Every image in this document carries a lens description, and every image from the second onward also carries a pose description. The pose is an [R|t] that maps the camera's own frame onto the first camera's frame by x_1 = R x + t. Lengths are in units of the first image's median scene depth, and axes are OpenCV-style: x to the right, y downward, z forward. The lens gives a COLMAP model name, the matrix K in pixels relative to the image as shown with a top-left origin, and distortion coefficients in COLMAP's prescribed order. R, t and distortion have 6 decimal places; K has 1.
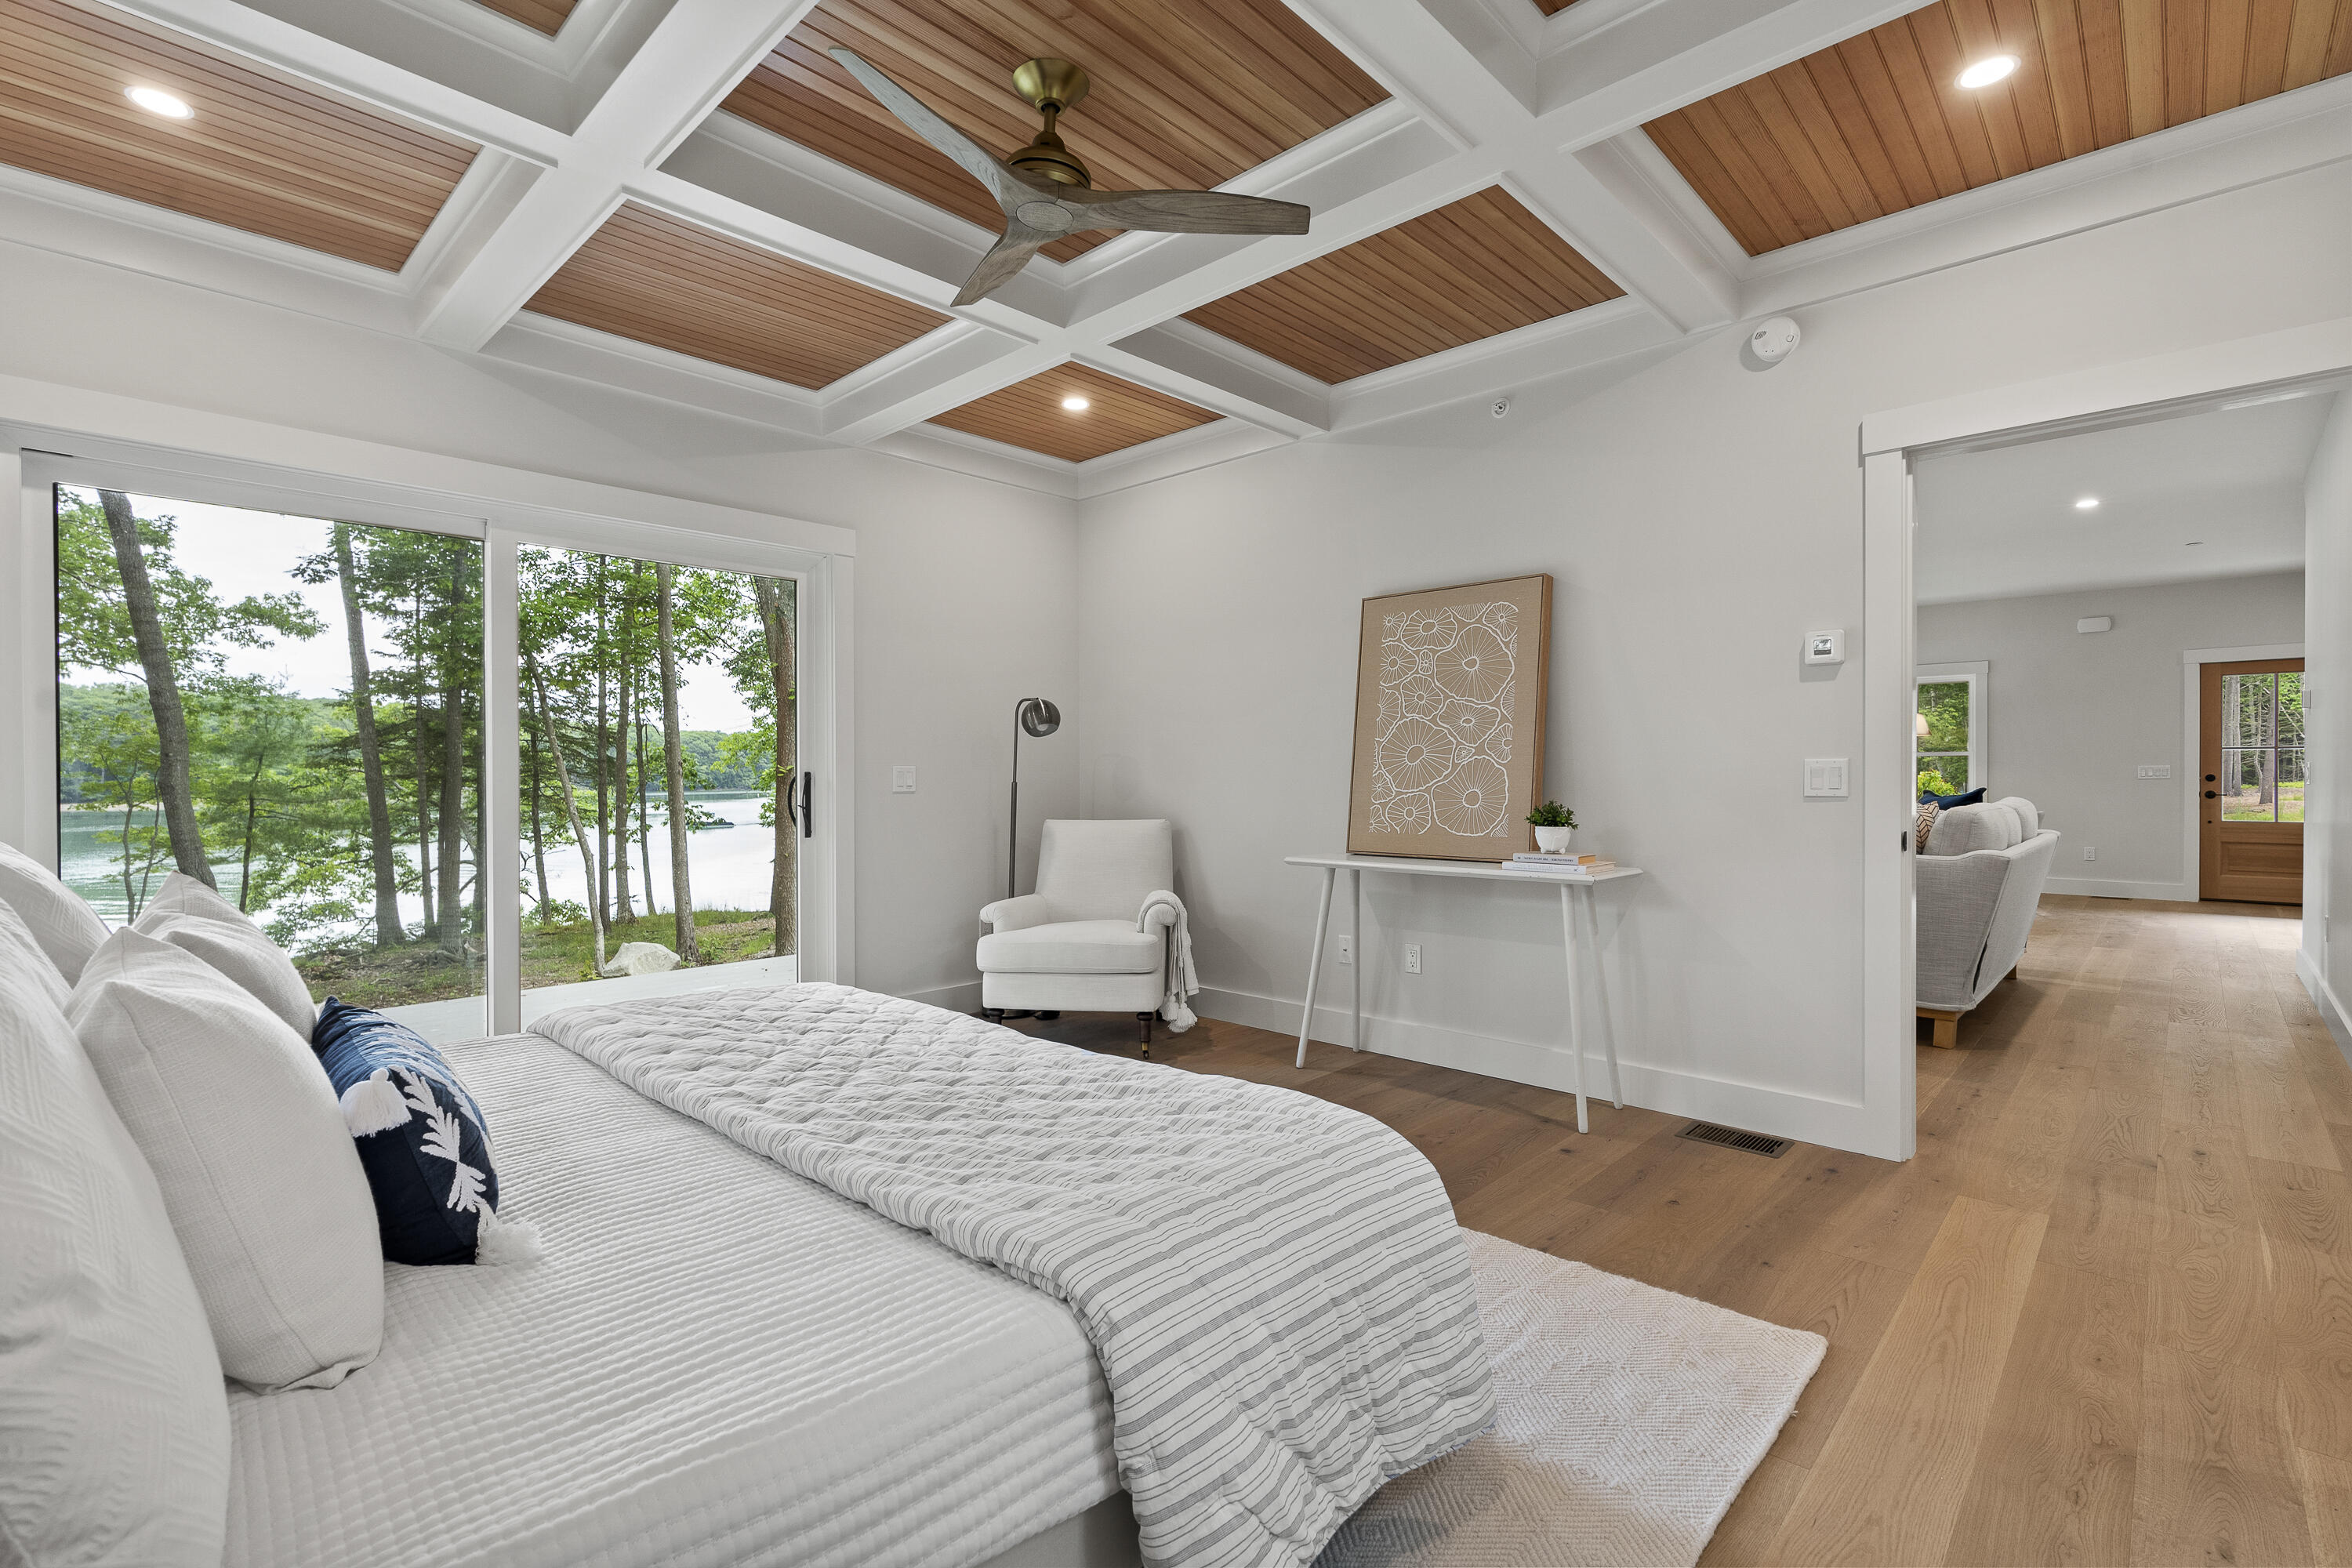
lens RADIAL K [[1068.0, 0, 1176.0], [0, 1068.0, 784.0], [0, 0, 1]] dist [-0.007023, 0.001737]
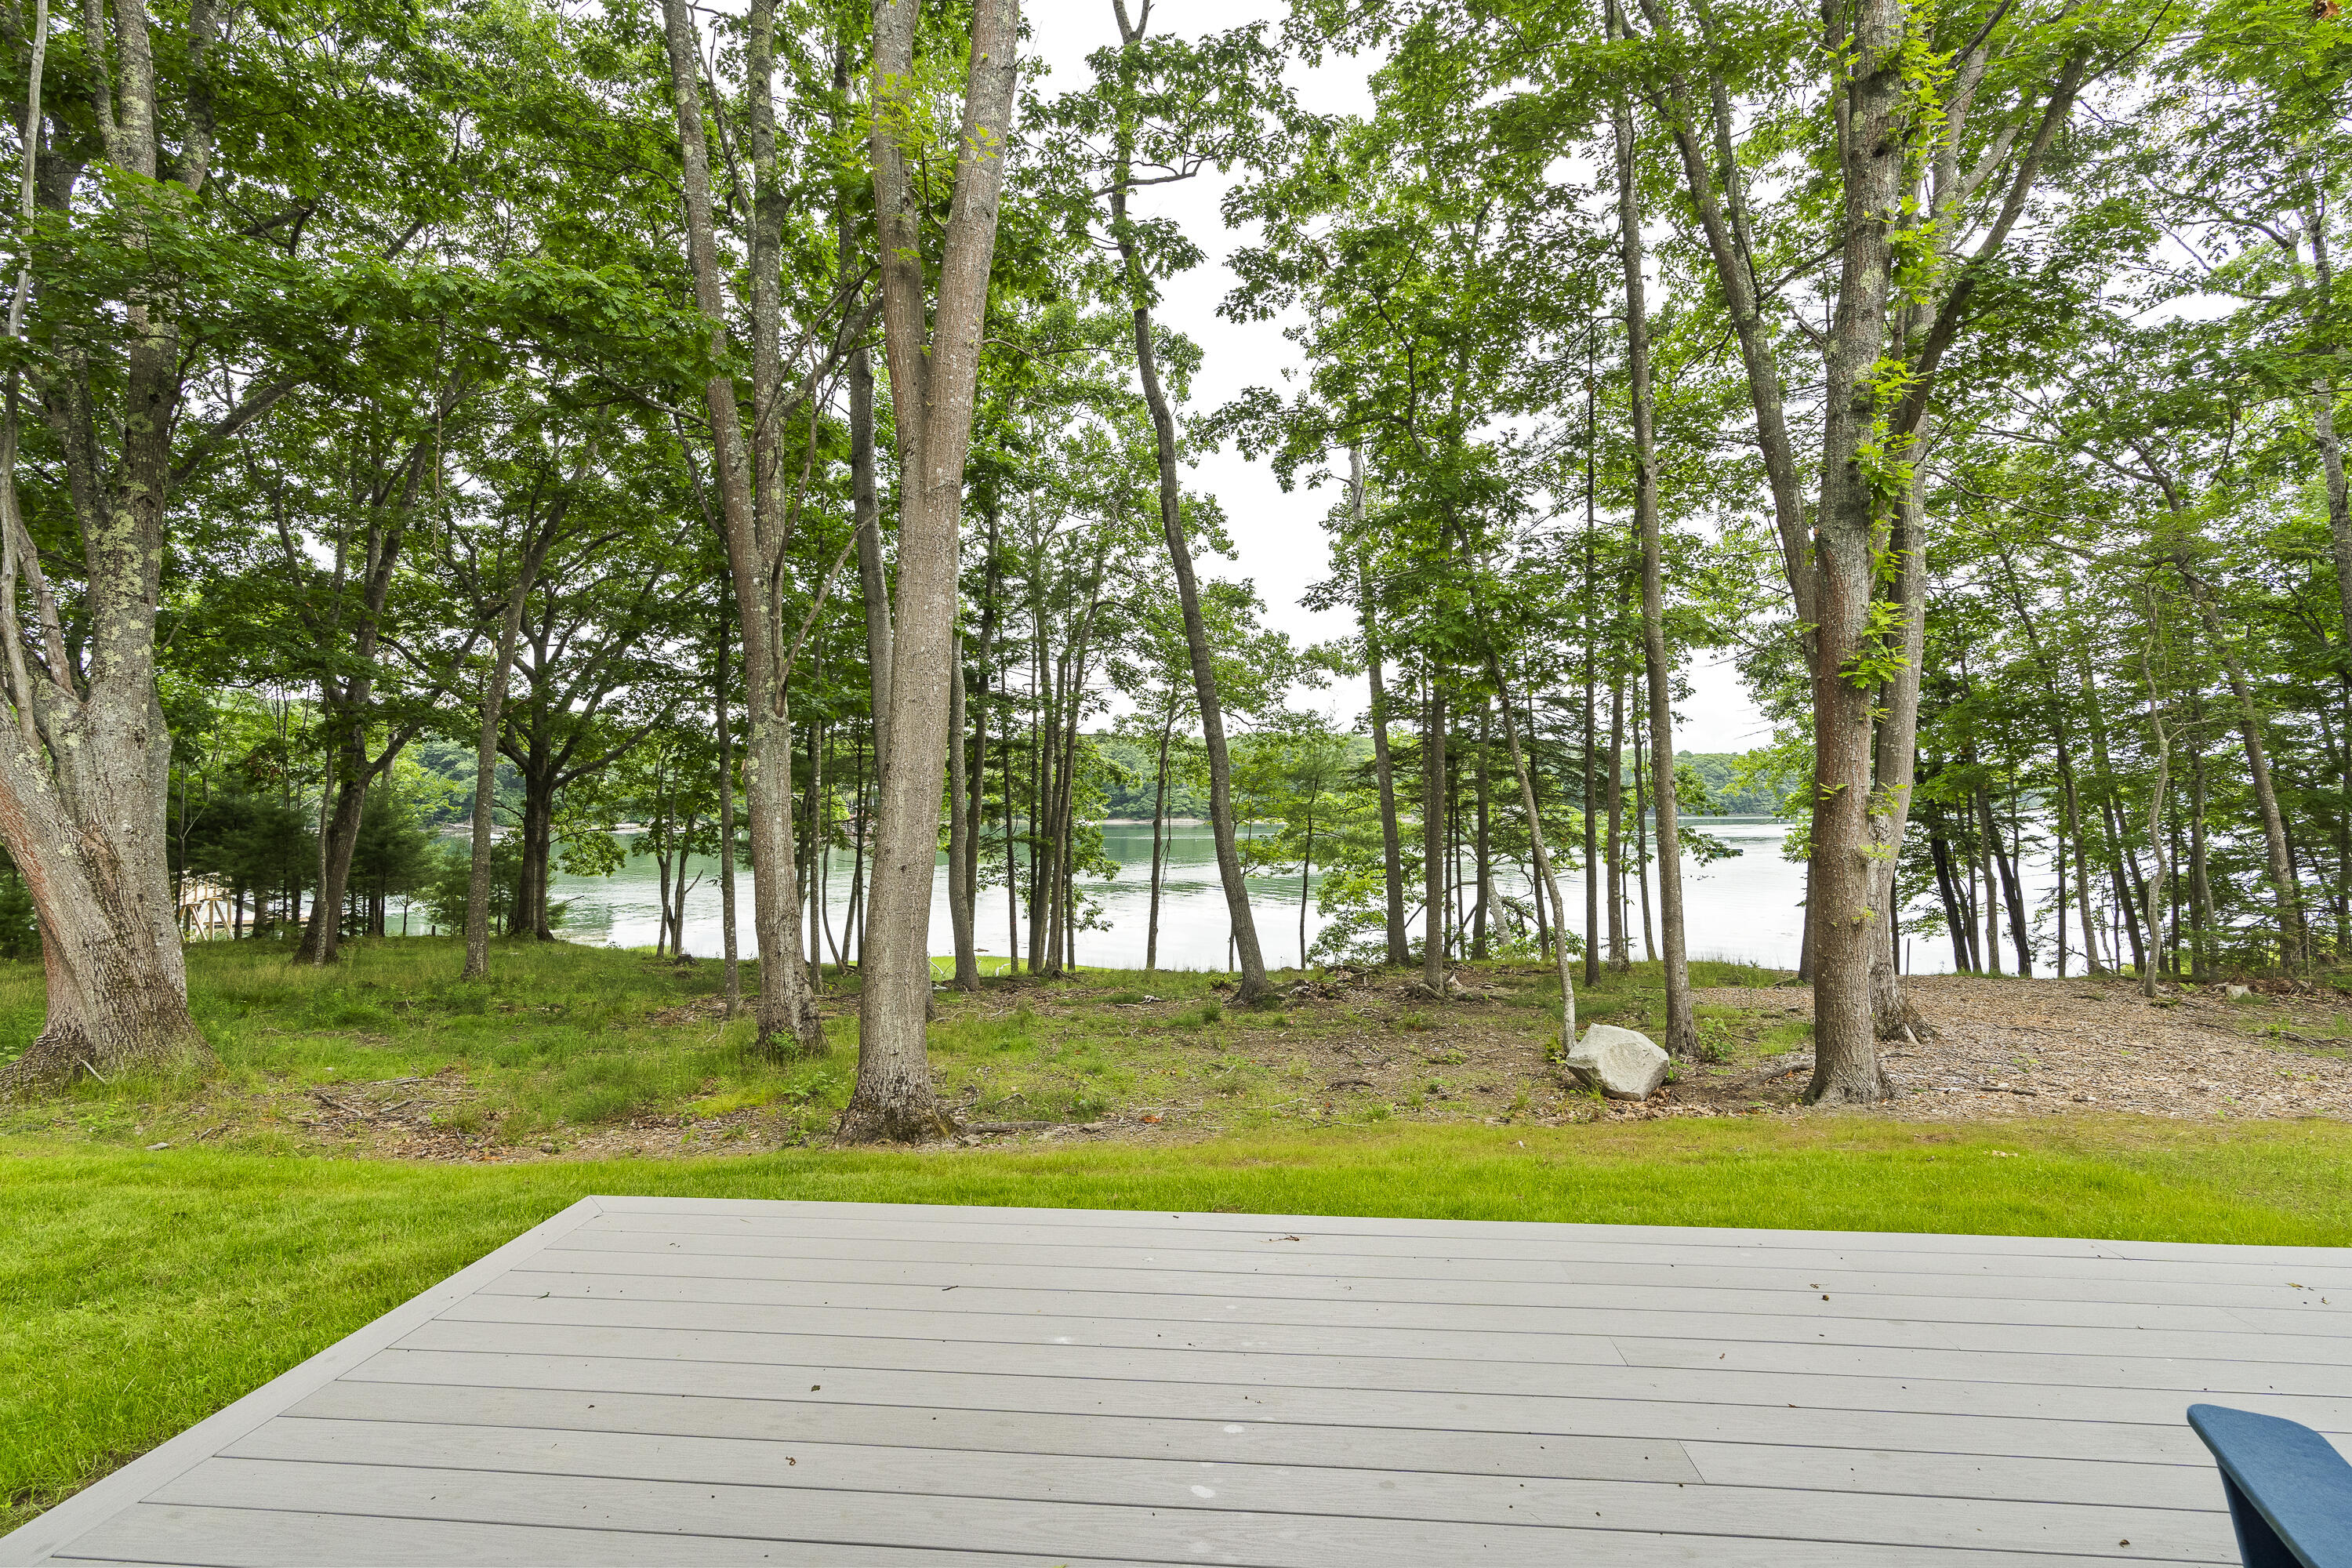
lens RADIAL K [[1068.0, 0, 1176.0], [0, 1068.0, 784.0], [0, 0, 1]] dist [-0.007023, 0.001737]
pose [[0.630977, -0.008330, -0.775757, -0.384169], [-0.009188, 0.999792, -0.018209, -0.006231], [0.775747, 0.018618, 0.630769, 0.946571]]
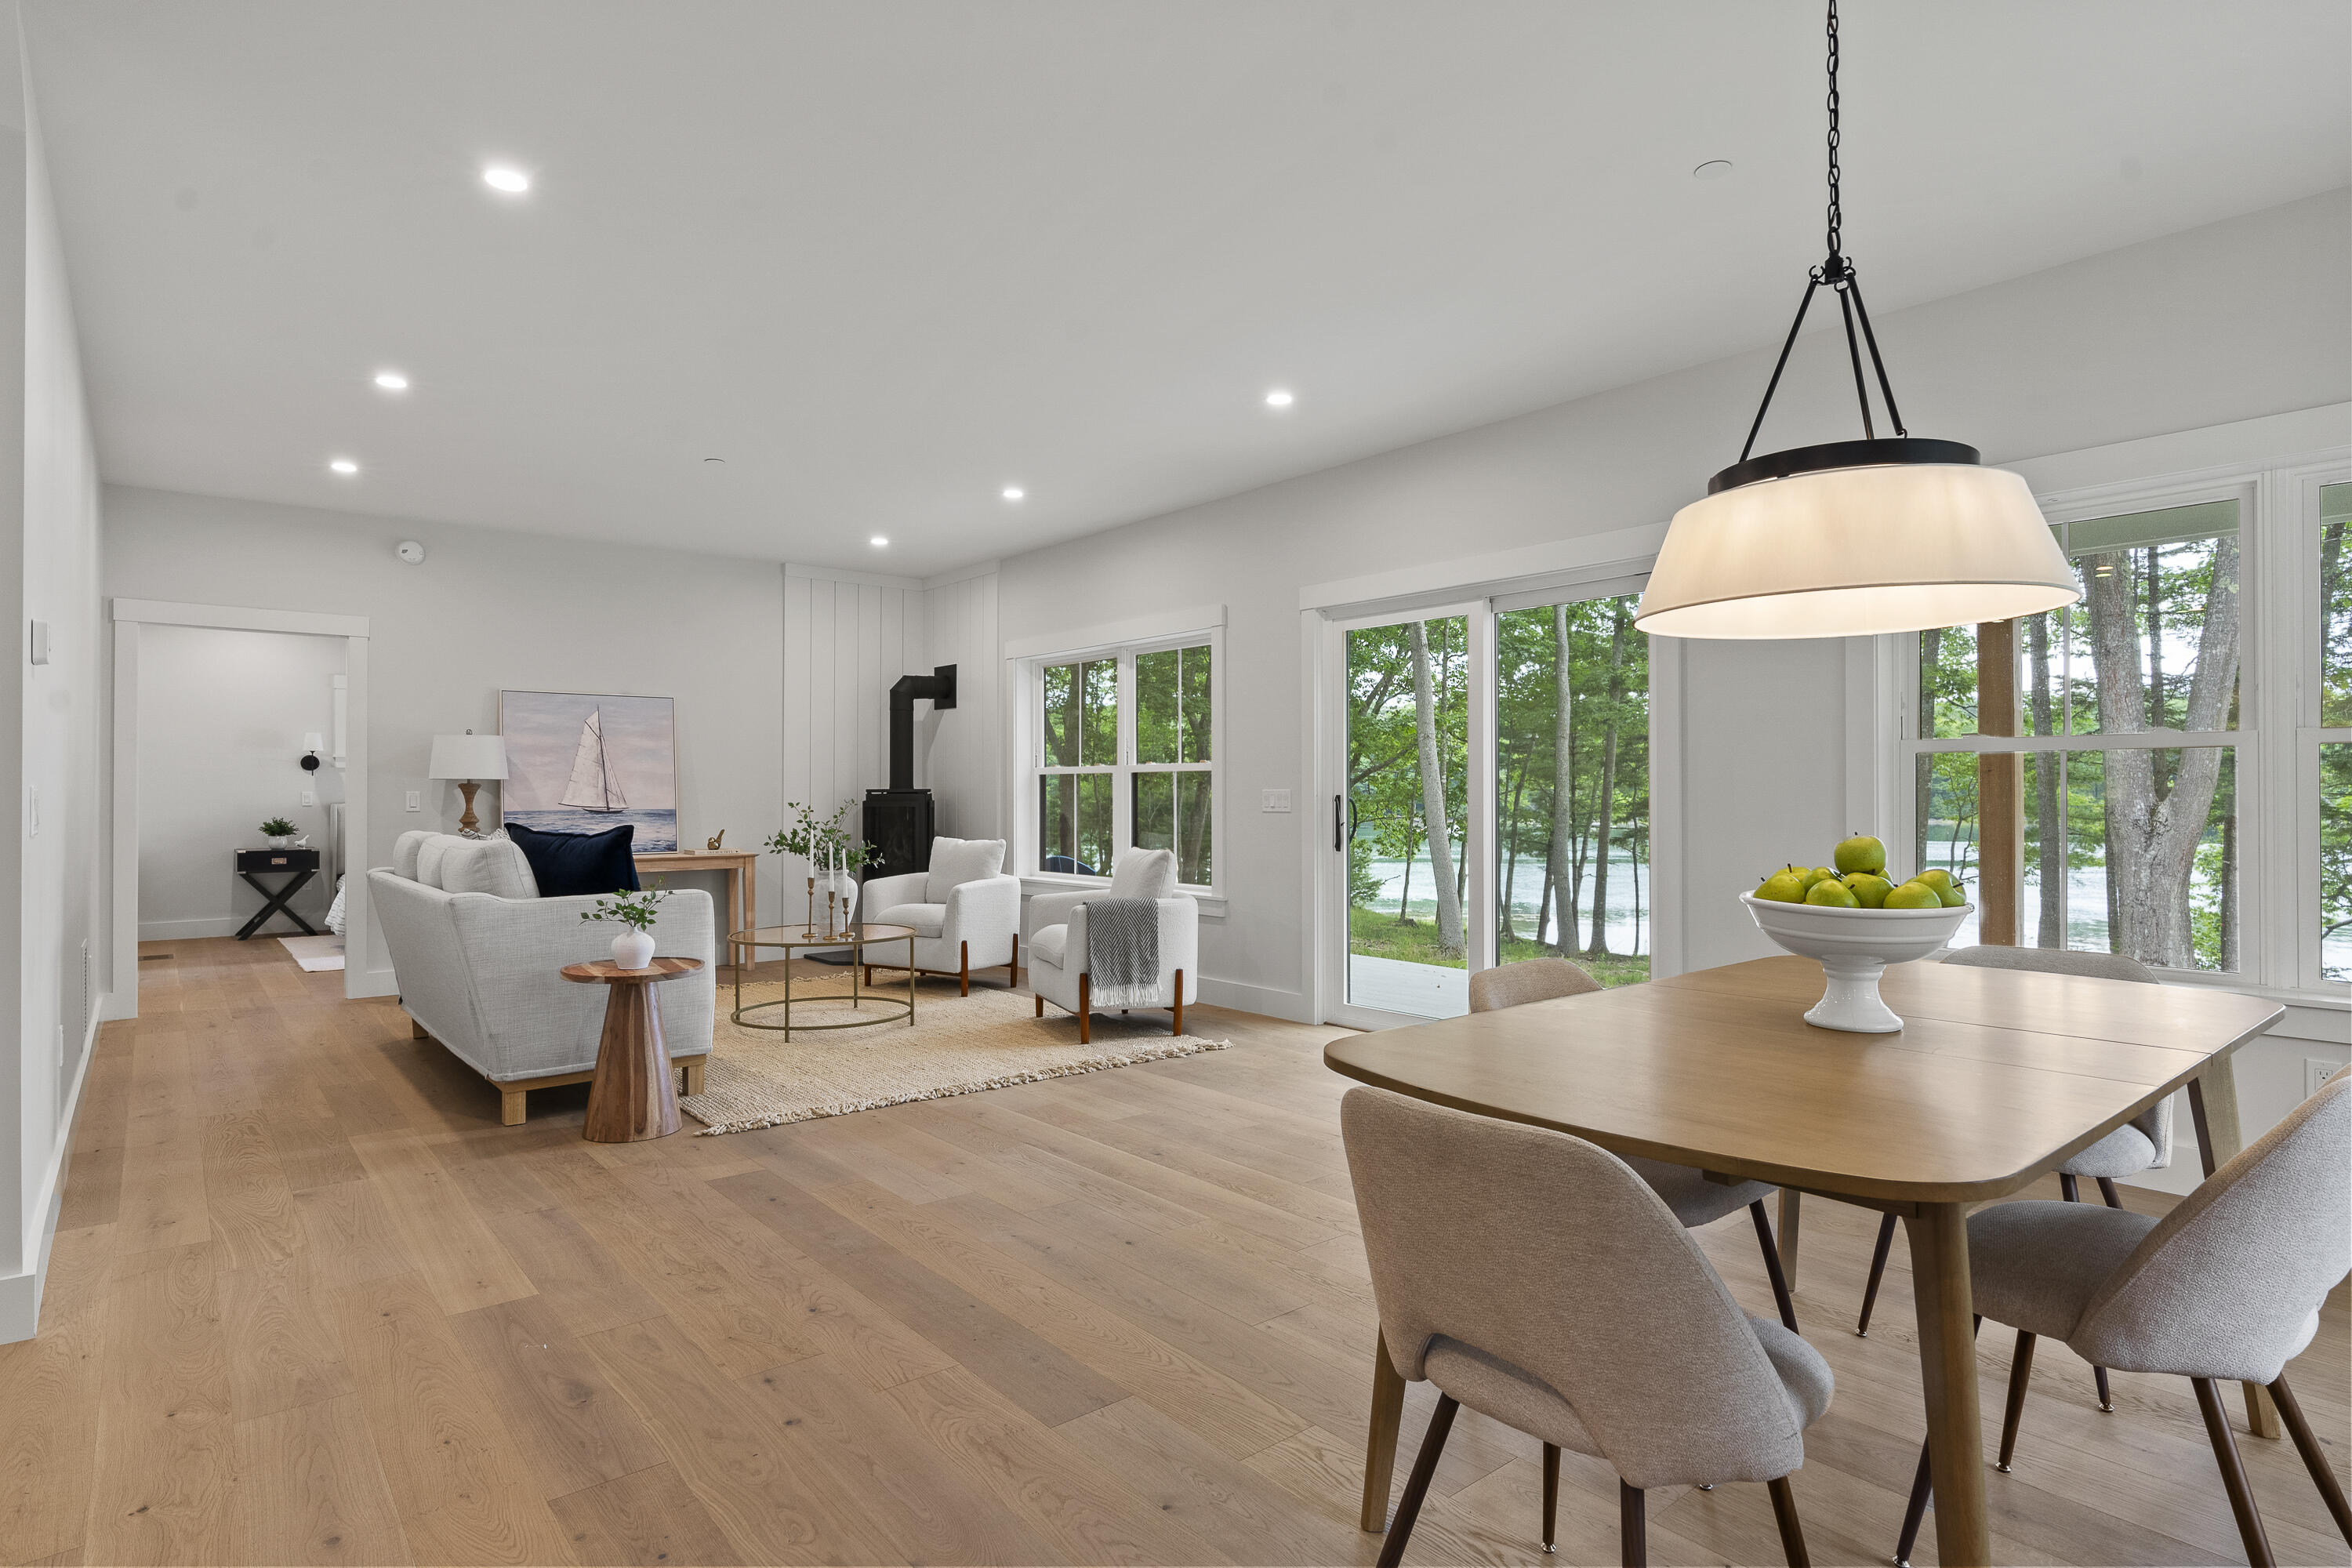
lens RADIAL K [[1222.1, 0, 1174.1], [0, 1222.1, 782.1], [0, 0, 1]] dist [-0.005658, 0.000283]
pose [[-0.115343, -0.005881, -0.993308, 1.817317], [-0.007962, 0.999956, -0.004996, -0.029216], [0.993294, 0.007332, -0.115385, 1.841092]]
